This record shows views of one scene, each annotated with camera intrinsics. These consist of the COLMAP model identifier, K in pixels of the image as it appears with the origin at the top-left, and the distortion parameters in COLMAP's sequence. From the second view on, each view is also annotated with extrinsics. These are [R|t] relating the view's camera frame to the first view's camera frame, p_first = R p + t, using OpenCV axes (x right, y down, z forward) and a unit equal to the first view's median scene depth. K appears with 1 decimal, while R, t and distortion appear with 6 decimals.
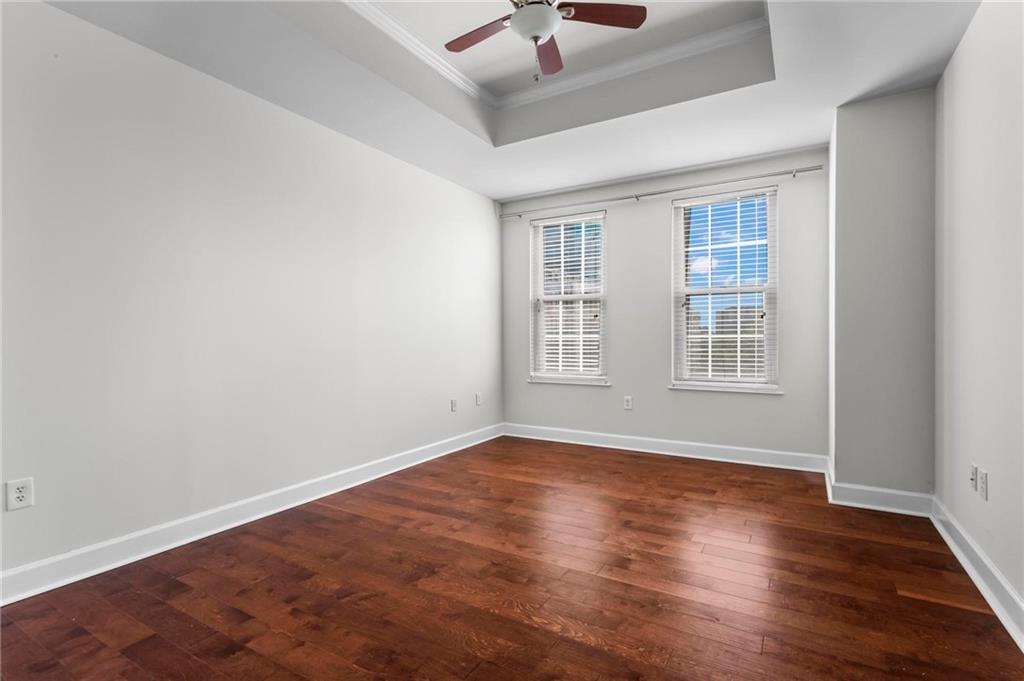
lens RADIAL K [[487.4, 0, 512.7], [0, 487.4, 338.9], [0, 0, 1]] dist [-0.000107, 0.001086]
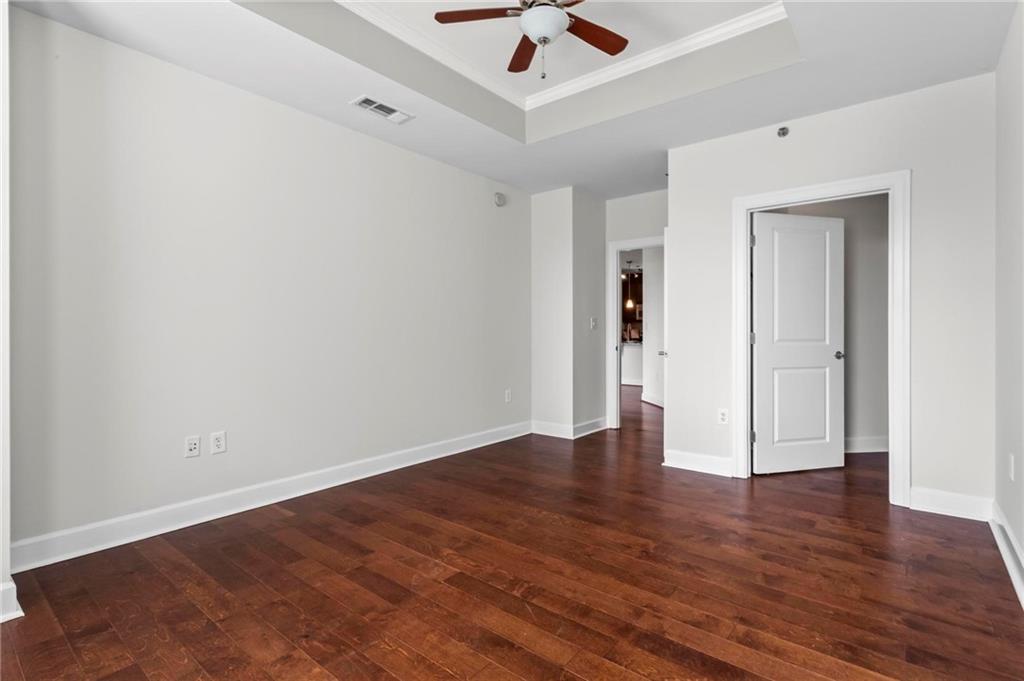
lens RADIAL K [[487.4, 0, 511.8], [0, 487.4, 337.1], [0, 0, 1]] dist [-0.000107, 0.001086]
pose [[-0.989036, 0.007880, 0.147463, -0.031365], [0.010038, 0.999853, 0.013898, -0.004712], [-0.147332, 0.015226, -0.988970, 1.841088]]
